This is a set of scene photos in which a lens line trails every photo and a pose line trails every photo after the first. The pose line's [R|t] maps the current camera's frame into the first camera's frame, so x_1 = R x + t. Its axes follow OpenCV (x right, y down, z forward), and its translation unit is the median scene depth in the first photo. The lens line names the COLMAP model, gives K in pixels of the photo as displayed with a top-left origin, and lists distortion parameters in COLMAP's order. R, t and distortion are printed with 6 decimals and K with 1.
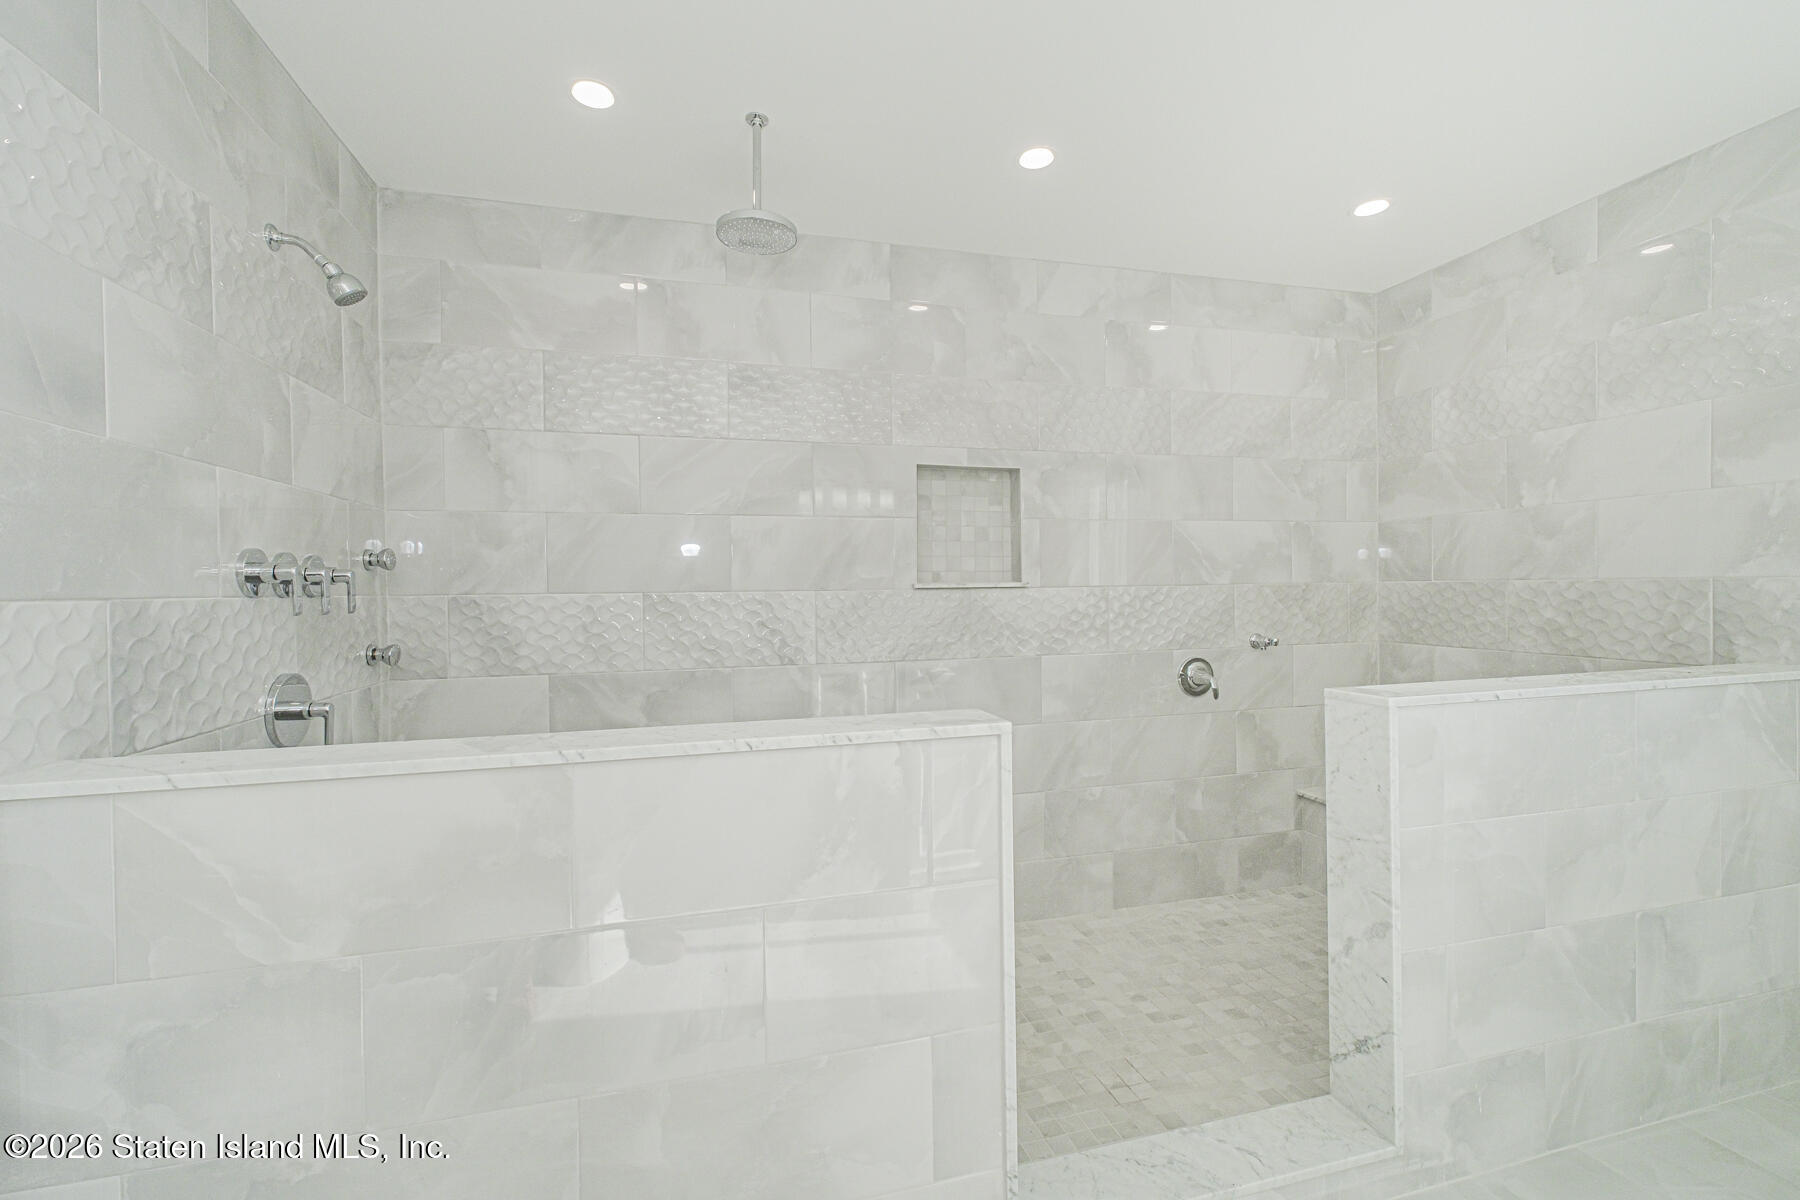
lens RADIAL K [[753.5, 0, 902.0], [0, 753.5, 596.6], [0, 0, 1]] dist [-0.001220, 0.000553]
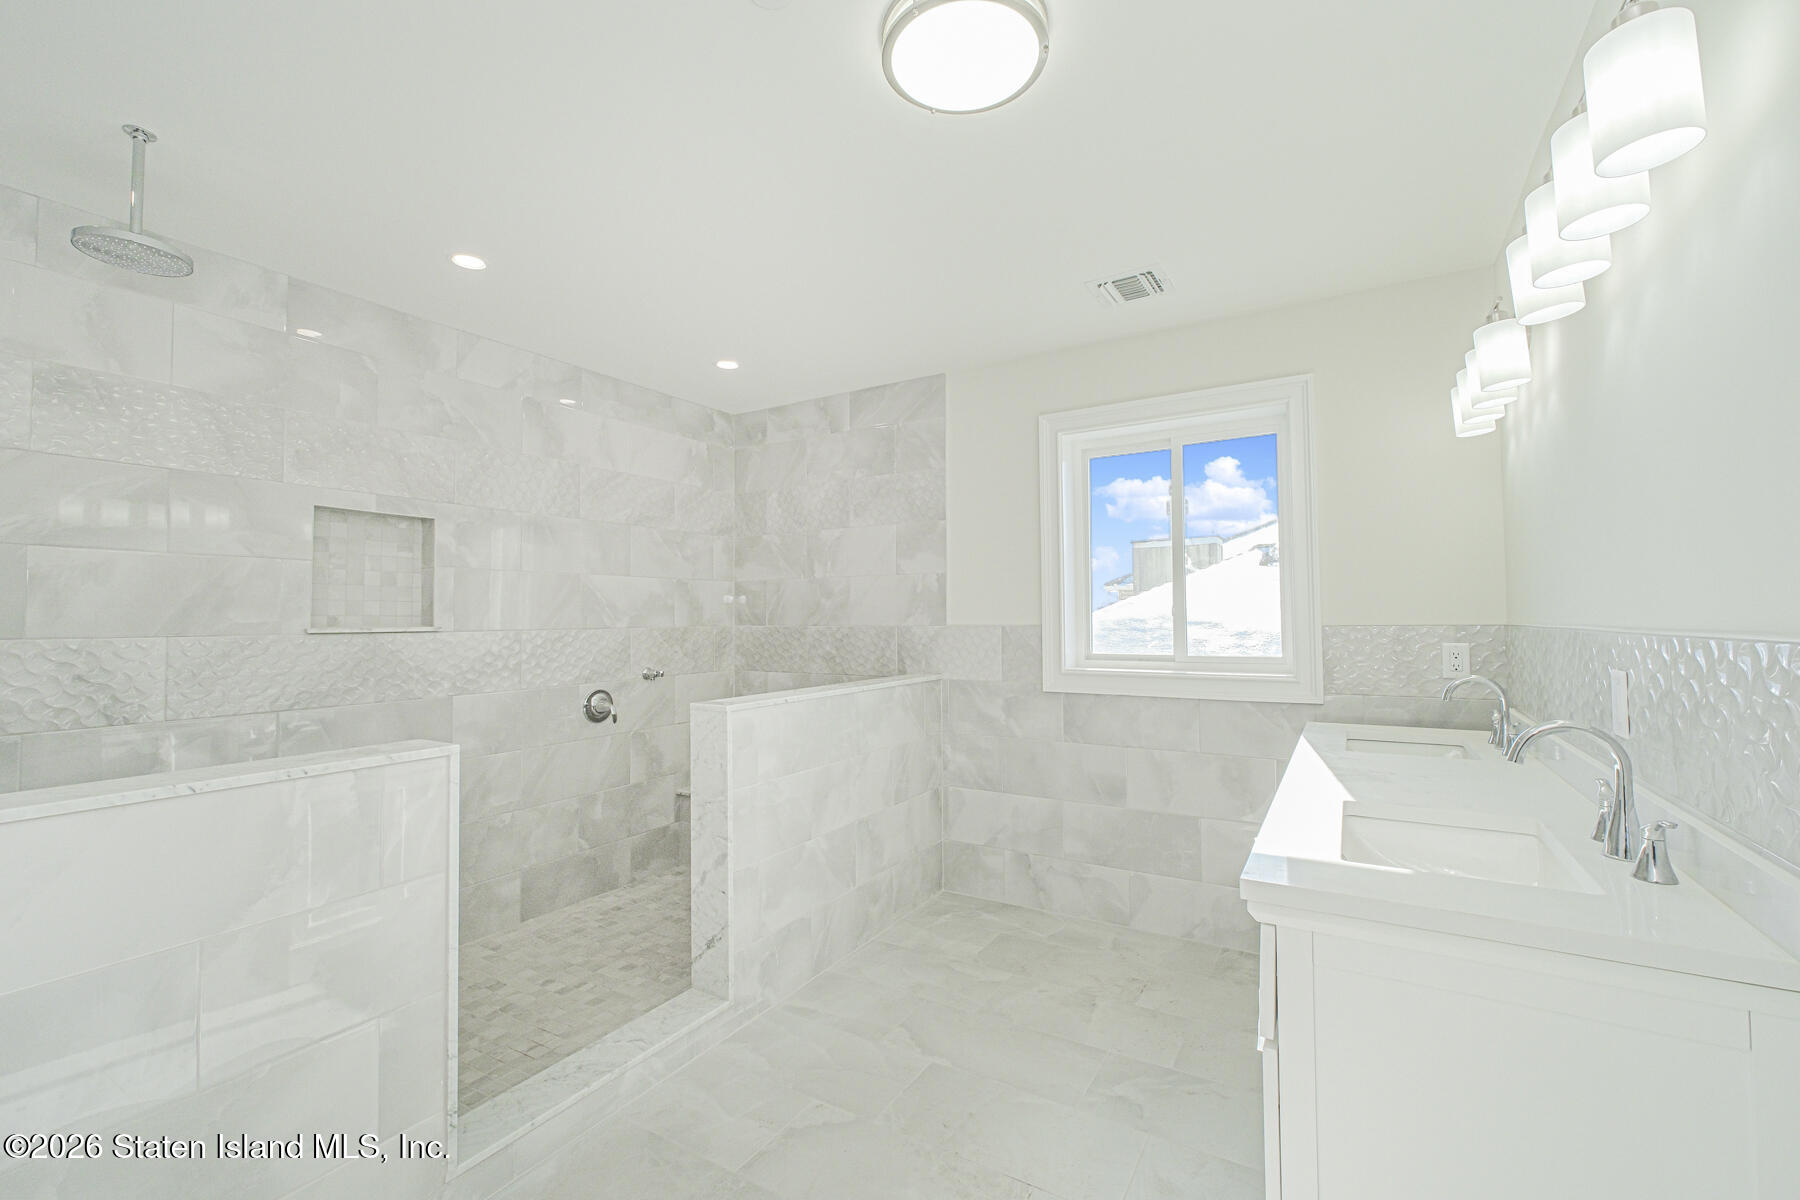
lens RADIAL K [[751.8, 0, 900.5], [0, 751.8, 594.5], [0, 0, 1]] dist [-0.001696, 0.000341]
pose [[0.723762, 0.030466, 0.689377, -0.104988], [0.004758, 0.998781, -0.049135, -0.010441], [-0.690033, 0.038842, 0.722735, -0.231826]]
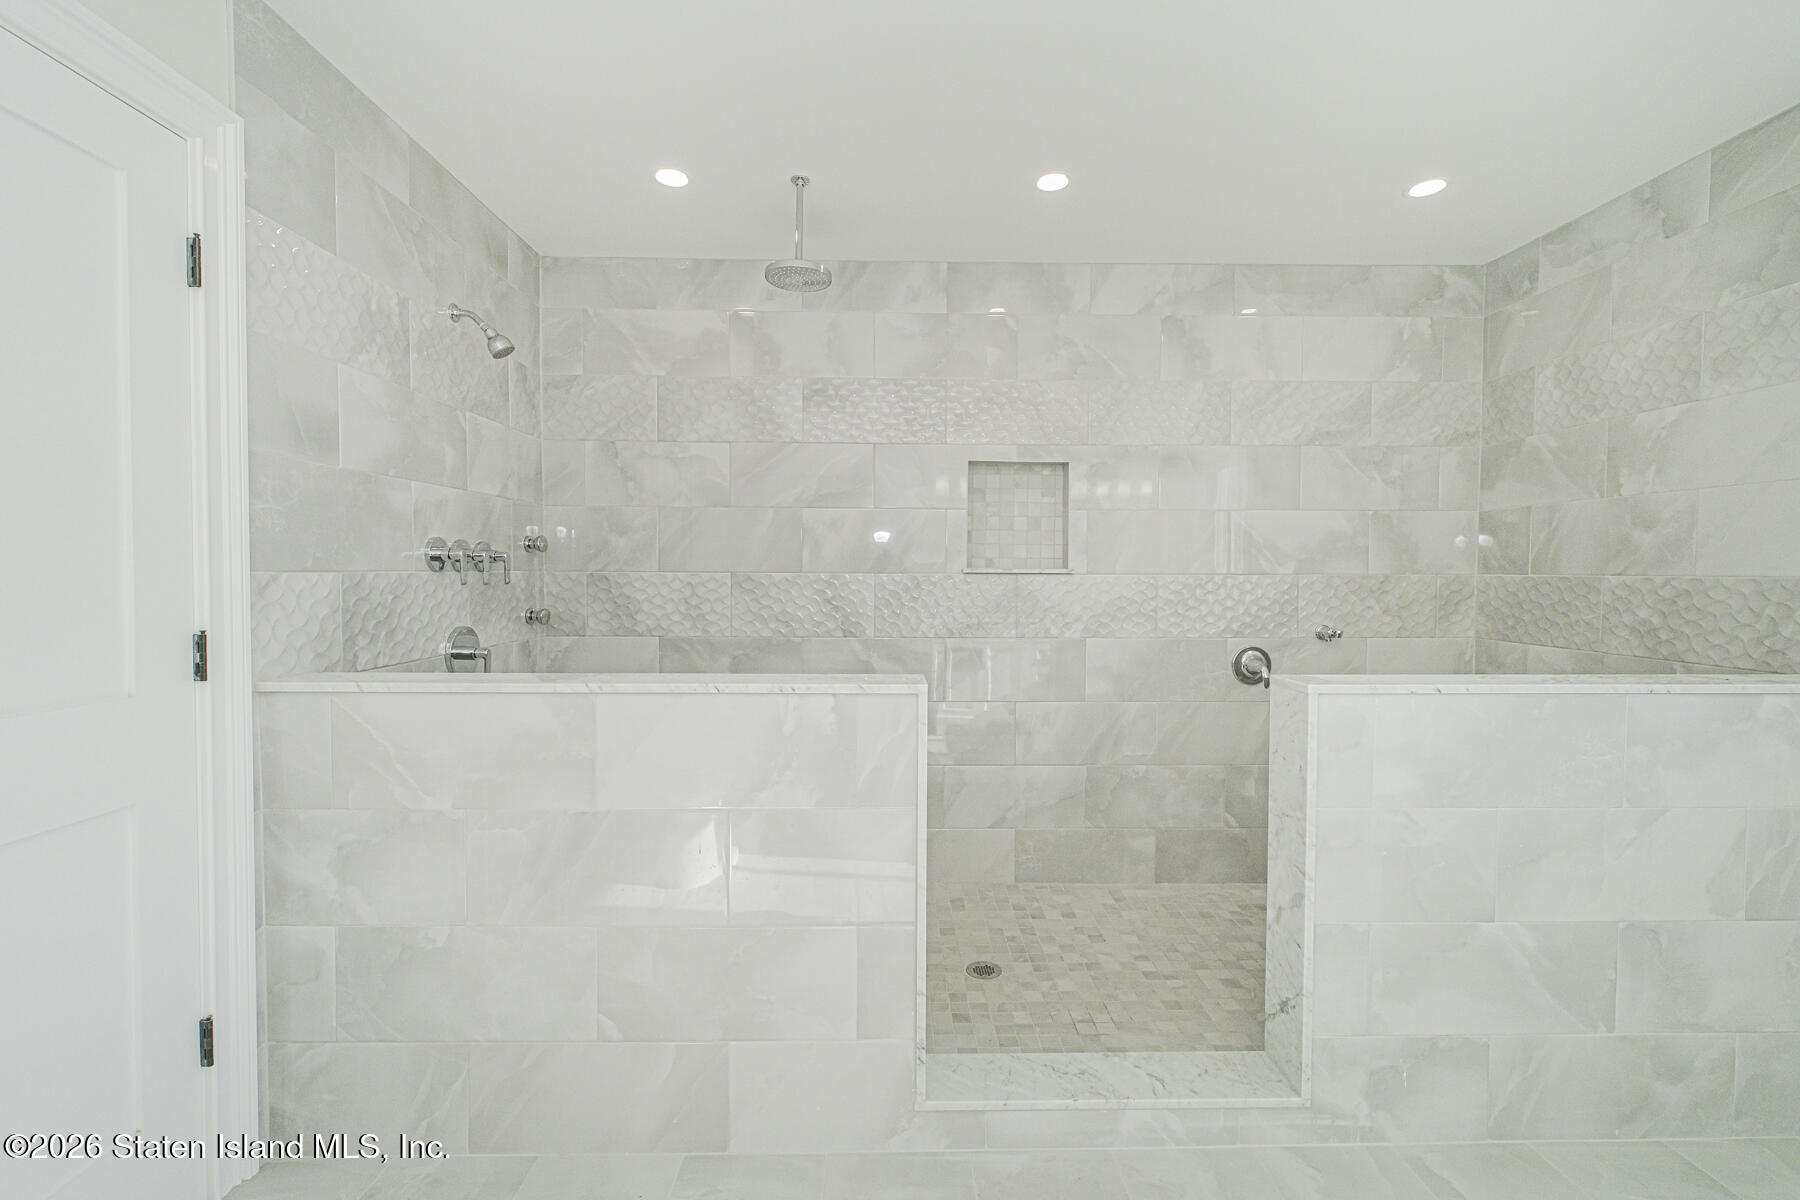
lens RADIAL K [[751.8, 0, 900.5], [0, 751.8, 594.5], [0, 0, 1]] dist [-0.001696, 0.000341]
pose [[0.970207, 0.025194, -0.240964, 0.208848], [-0.019768, 0.999494, 0.024908, -0.005024], [0.241470, -0.019402, 0.970214, -0.105672]]
